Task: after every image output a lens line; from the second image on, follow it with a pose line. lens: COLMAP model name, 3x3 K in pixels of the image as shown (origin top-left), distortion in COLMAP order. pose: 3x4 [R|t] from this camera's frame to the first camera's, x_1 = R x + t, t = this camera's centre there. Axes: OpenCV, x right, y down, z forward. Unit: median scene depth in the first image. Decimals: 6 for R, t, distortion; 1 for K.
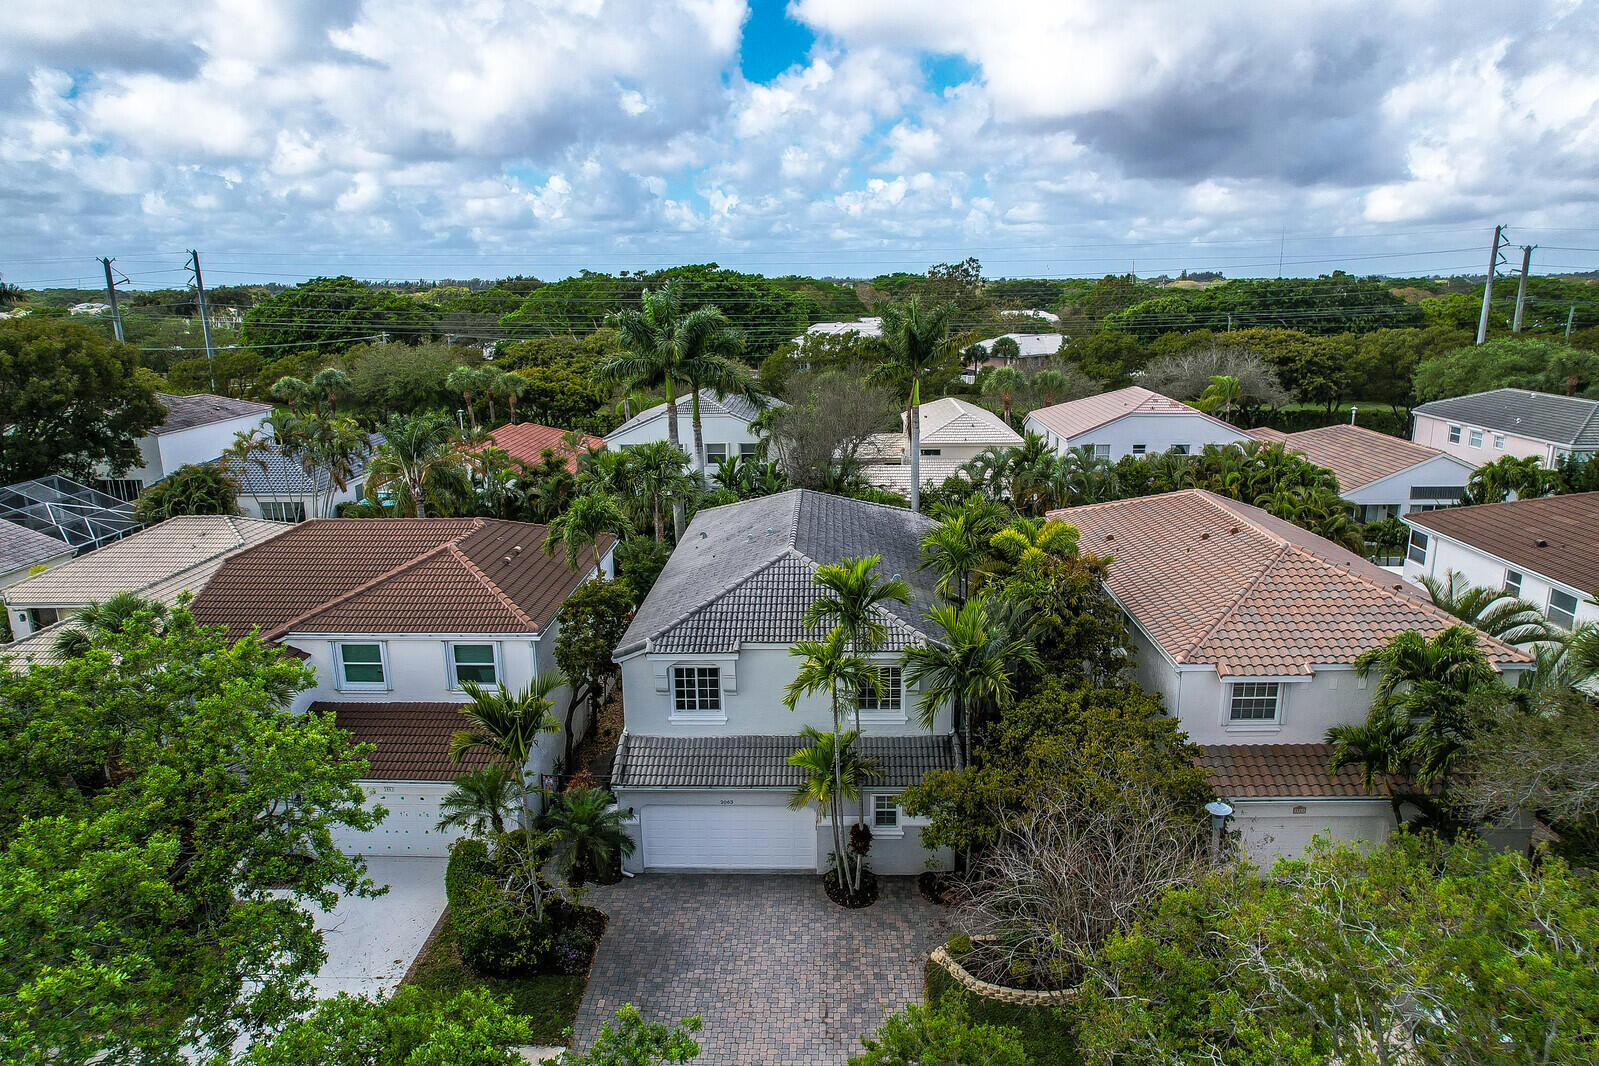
lens RADIAL K [[1021.2, 0, 793.1], [0, 1021.2, 532.7], [0, 0, 1]] dist [-0.077058, 0.070365]
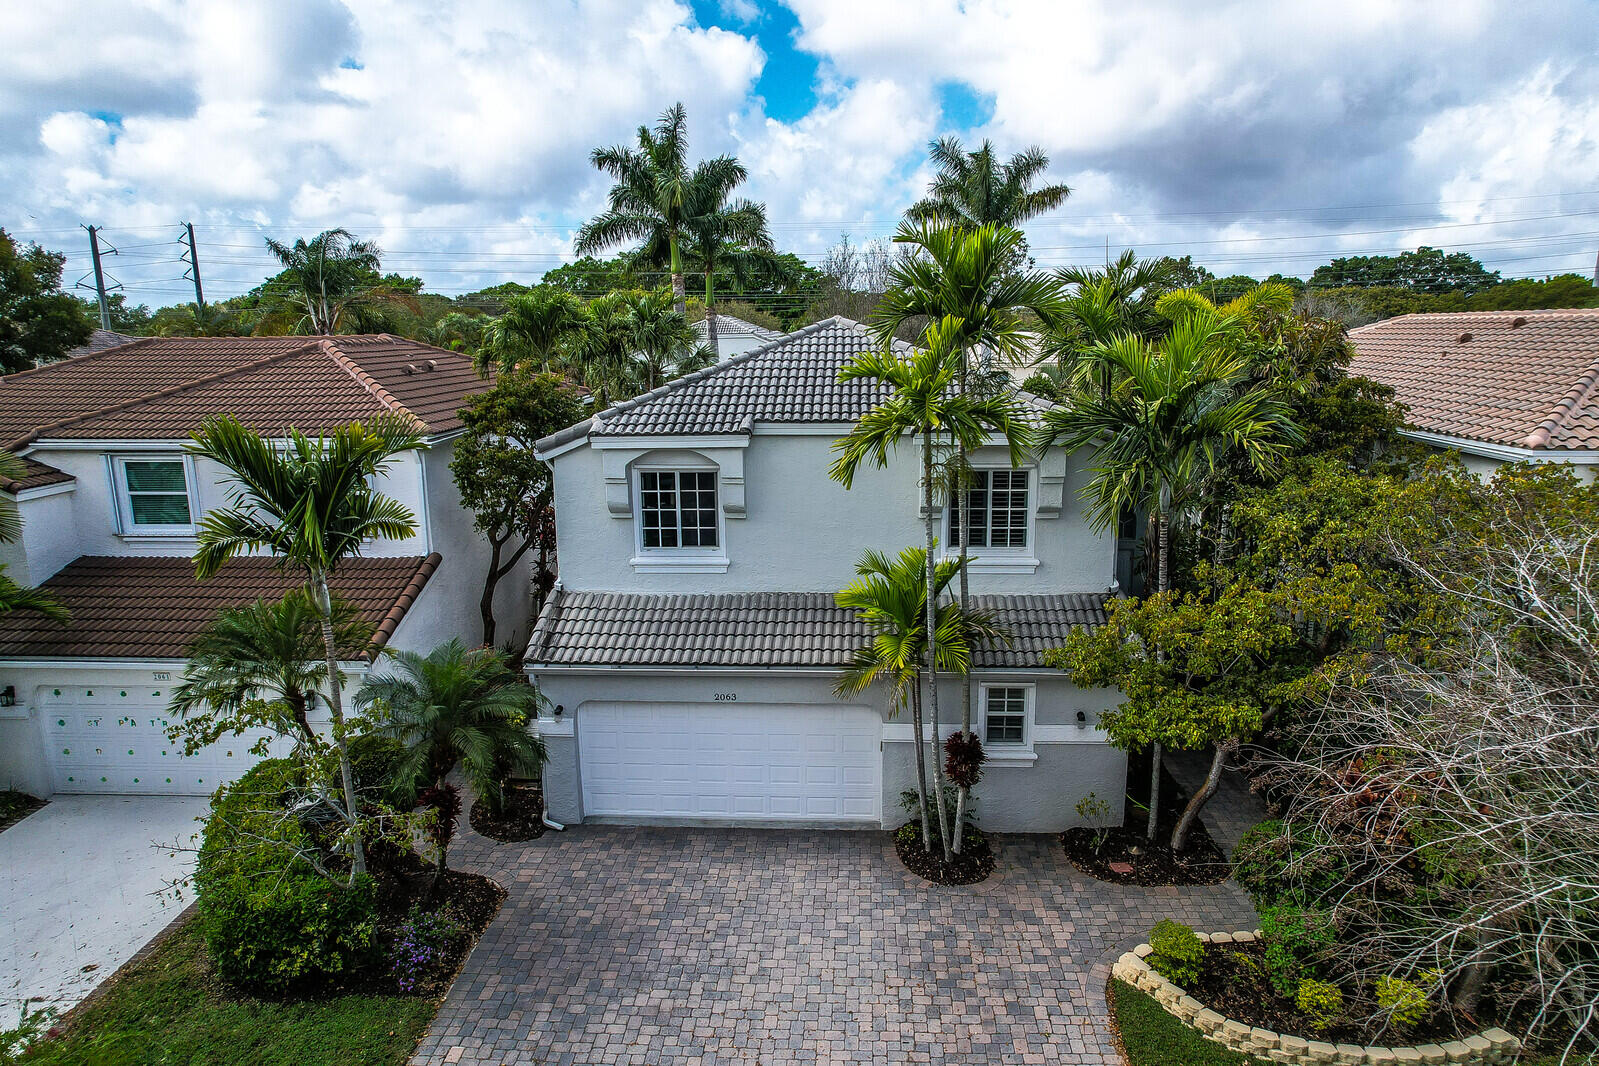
lens RADIAL K [[1021.2, 0, 801.4], [0, 1021.2, 533.3], [0, 0, 1]] dist [-0.077058, 0.070365]
pose [[0.999780, 0.009709, -0.018617, -0.012704], [-0.010356, 0.999333, -0.035005, 0.190124], [0.018265, 0.035190, 0.999214, 0.419823]]
